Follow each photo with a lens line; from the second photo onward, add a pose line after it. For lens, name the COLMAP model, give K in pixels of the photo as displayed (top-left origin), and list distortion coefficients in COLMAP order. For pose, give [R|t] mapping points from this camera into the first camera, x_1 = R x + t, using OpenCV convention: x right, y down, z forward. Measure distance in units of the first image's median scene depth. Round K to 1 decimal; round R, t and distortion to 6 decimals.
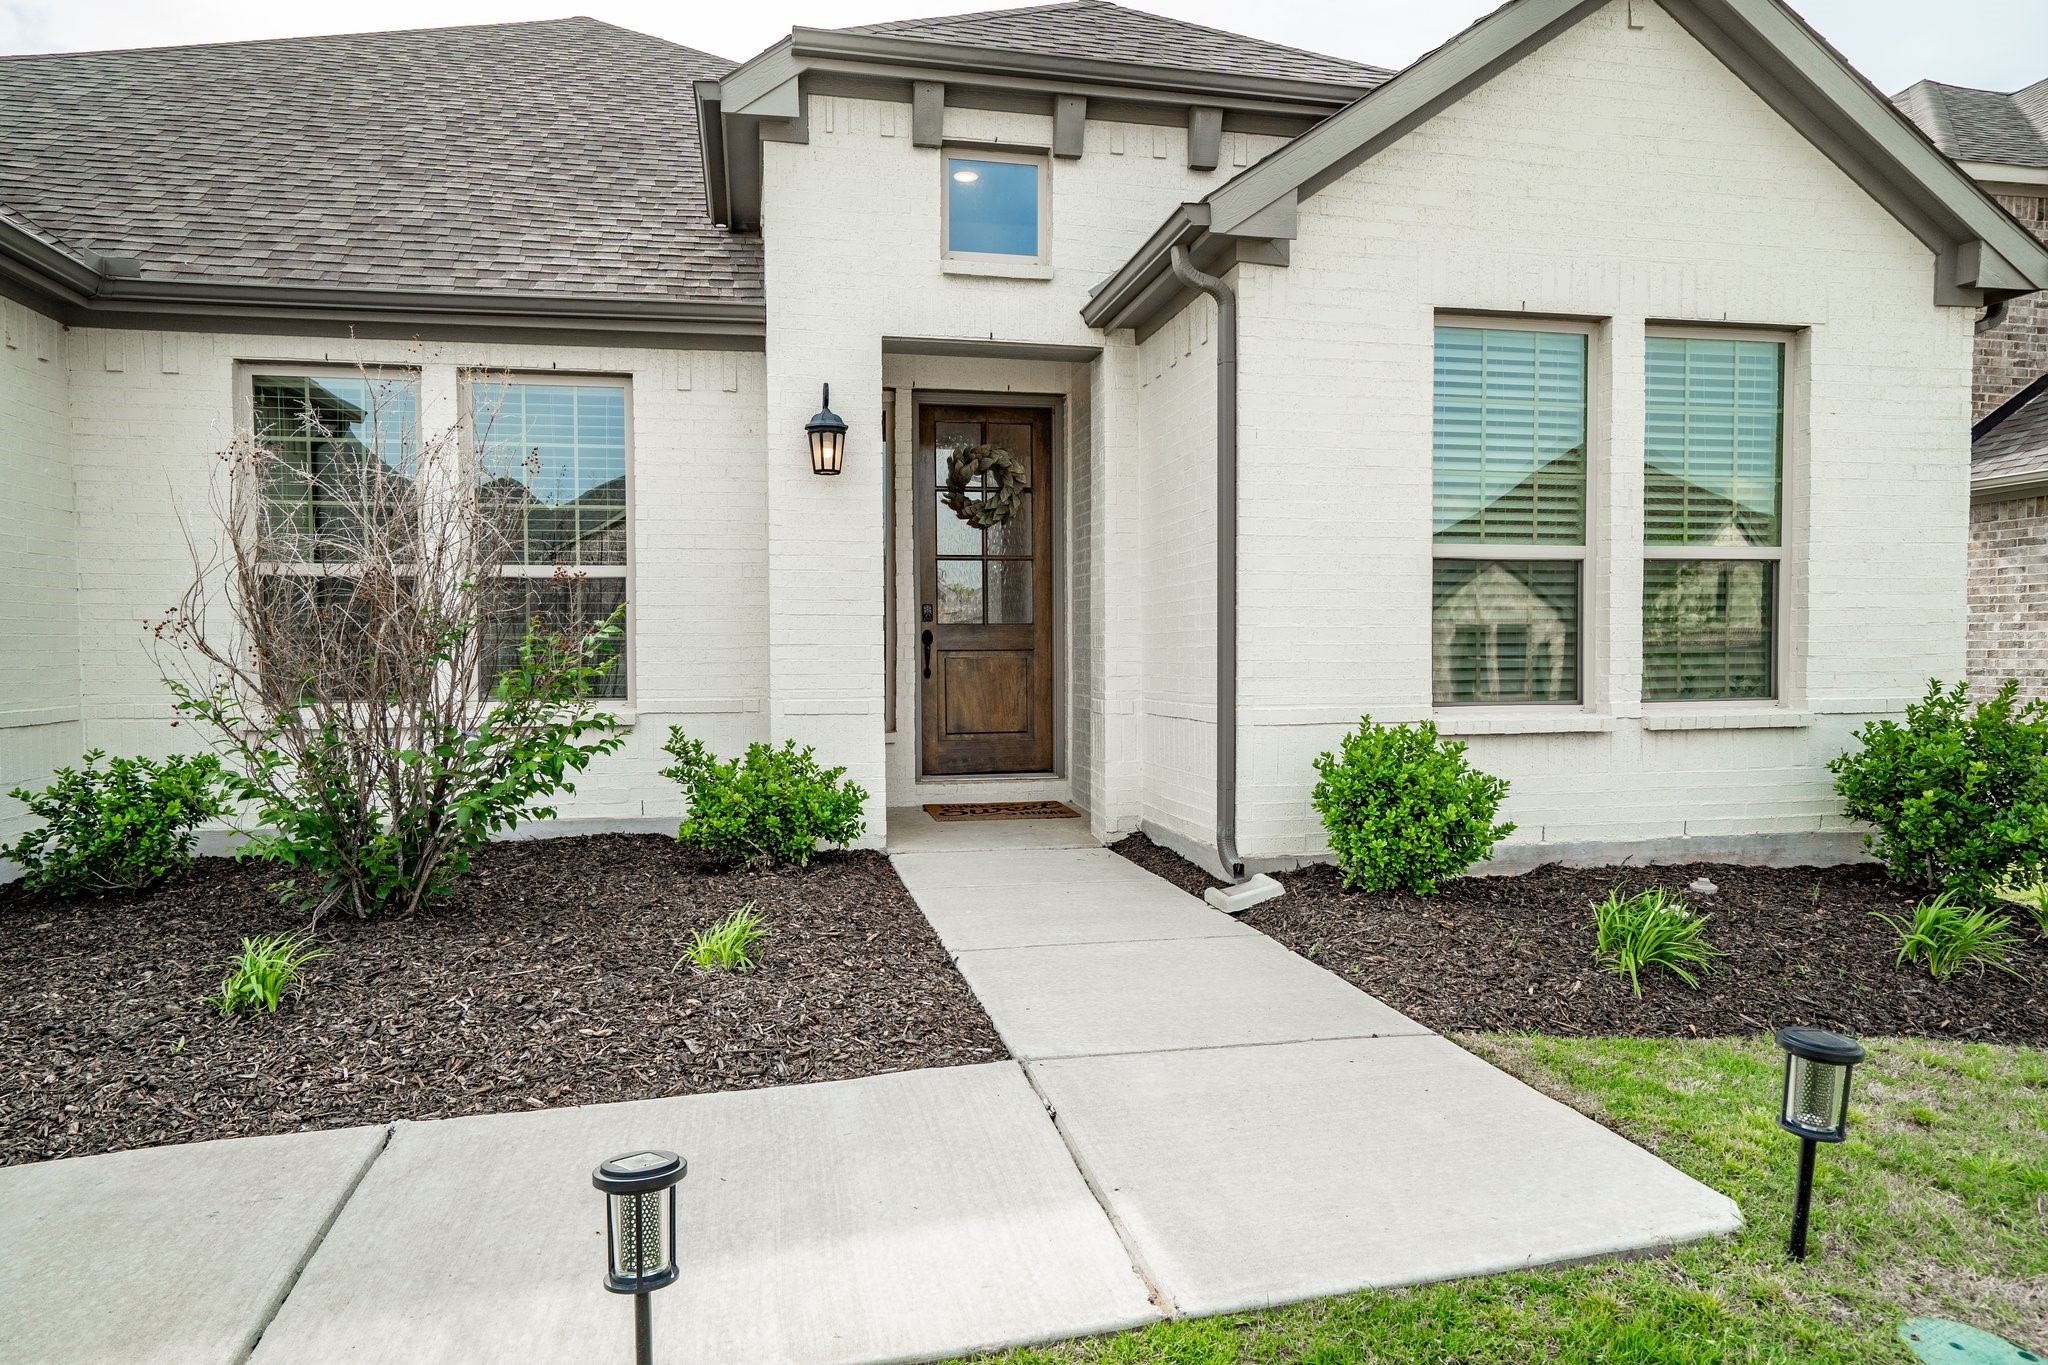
lens RADIAL K [[1260.1, 0, 1025.1], [0, 1260.1, 688.9], [0, 0, 1]] dist [0.008852, 0.001760]
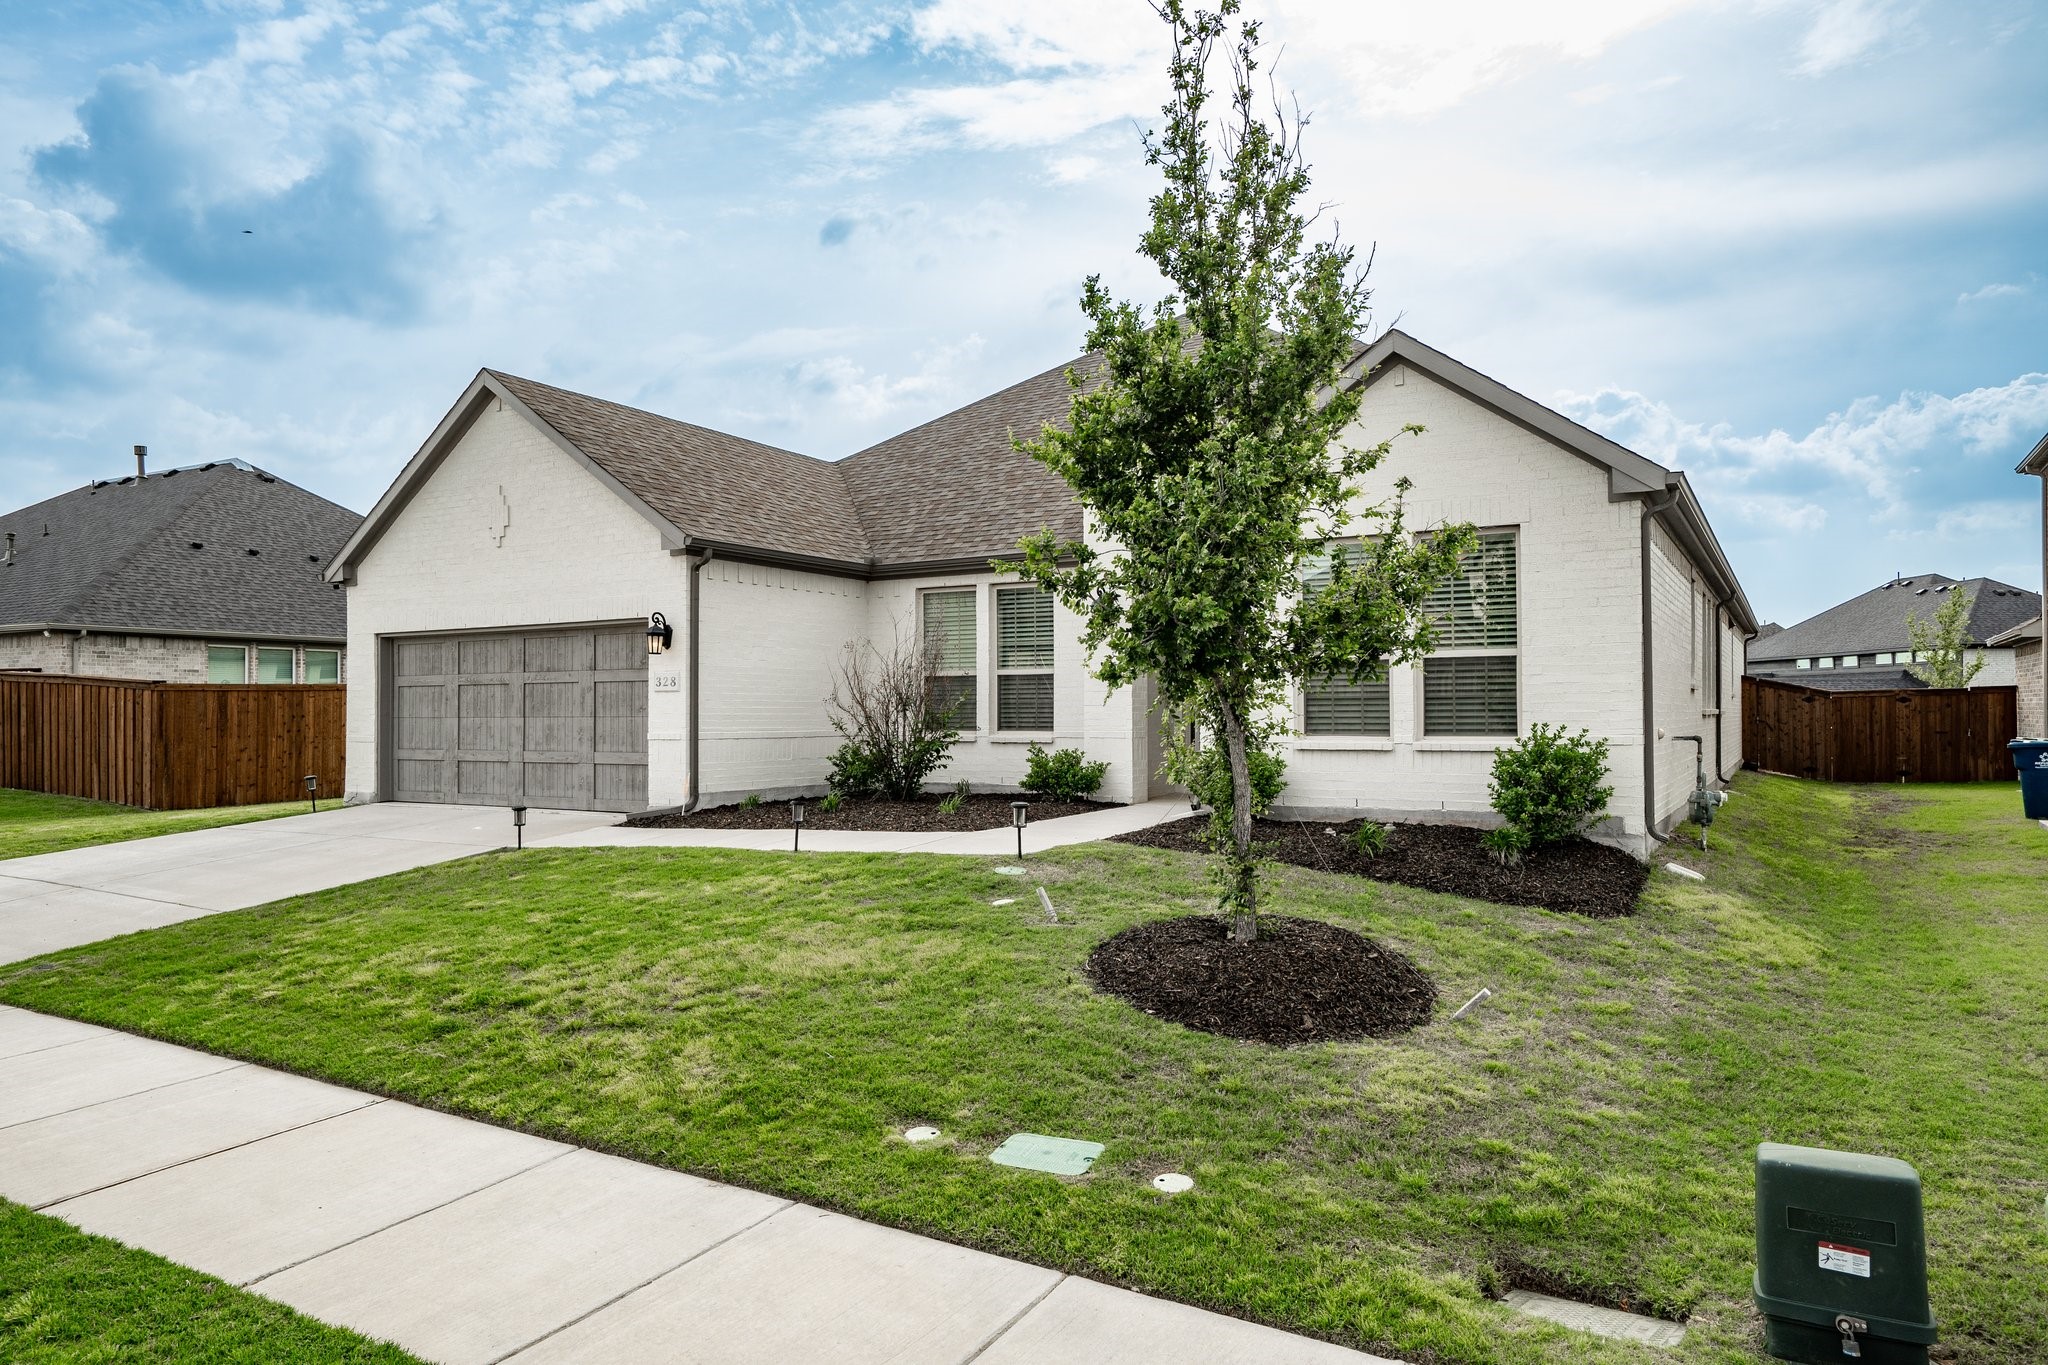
lens RADIAL K [[1343.4, 0, 1025.5], [0, 1343.4, 688.5], [0, 0, 1]] dist [0.007118, -0.001579]
pose [[0.746102, -0.009430, -0.665765, 1.360279], [-0.023707, 0.998889, -0.040716, 0.035280], [0.665409, 0.046161, 0.745050, -0.847567]]
